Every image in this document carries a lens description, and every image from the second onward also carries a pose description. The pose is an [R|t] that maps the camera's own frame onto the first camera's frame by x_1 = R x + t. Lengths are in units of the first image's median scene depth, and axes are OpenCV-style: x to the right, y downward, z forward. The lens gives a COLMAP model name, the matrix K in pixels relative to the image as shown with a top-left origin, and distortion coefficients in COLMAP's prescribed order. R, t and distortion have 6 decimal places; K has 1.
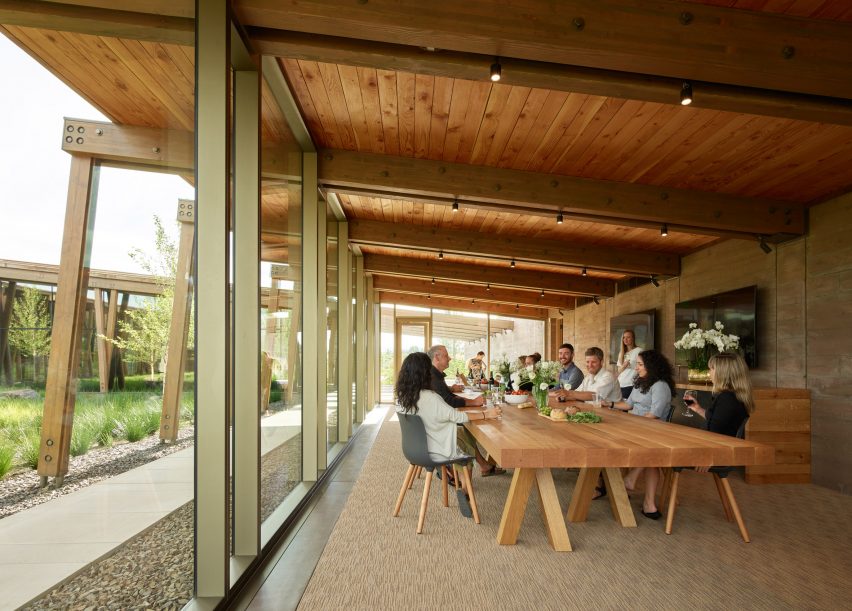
lens RADIAL K [[464.2, 0, 426.0], [0, 464.2, 305.5], [0, 0, 1]] dist [0.000125, 0.000038]
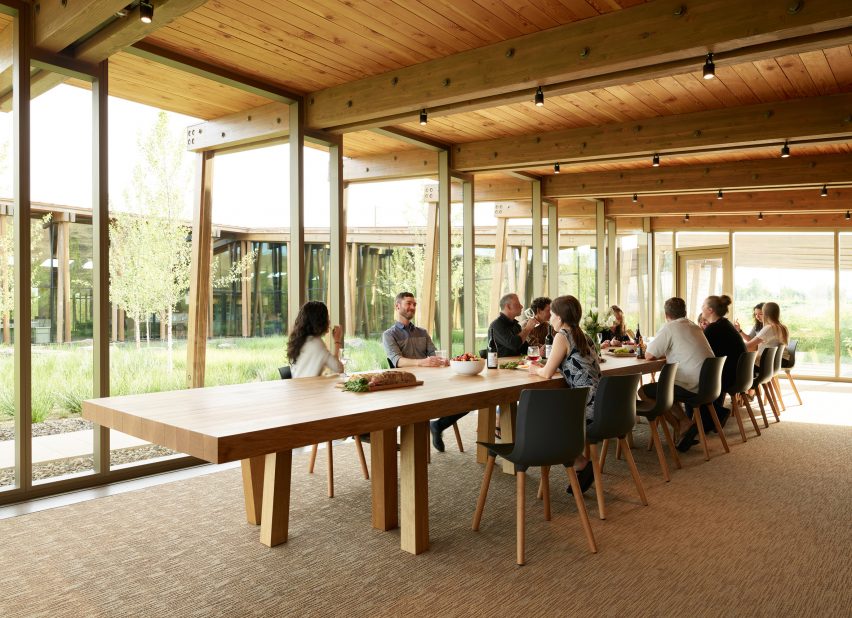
lens RADIAL K [[563.6, 0, 426.0], [0, 563.6, 309.0], [0, 0, 1]] dist [-0.003499, -0.001102]
pose [[0.716770, -0.011235, -0.697219, 0.527841], [0.086852, 0.993523, 0.073278, 0.035573], [0.691880, -0.113078, 0.713103, 0.169242]]
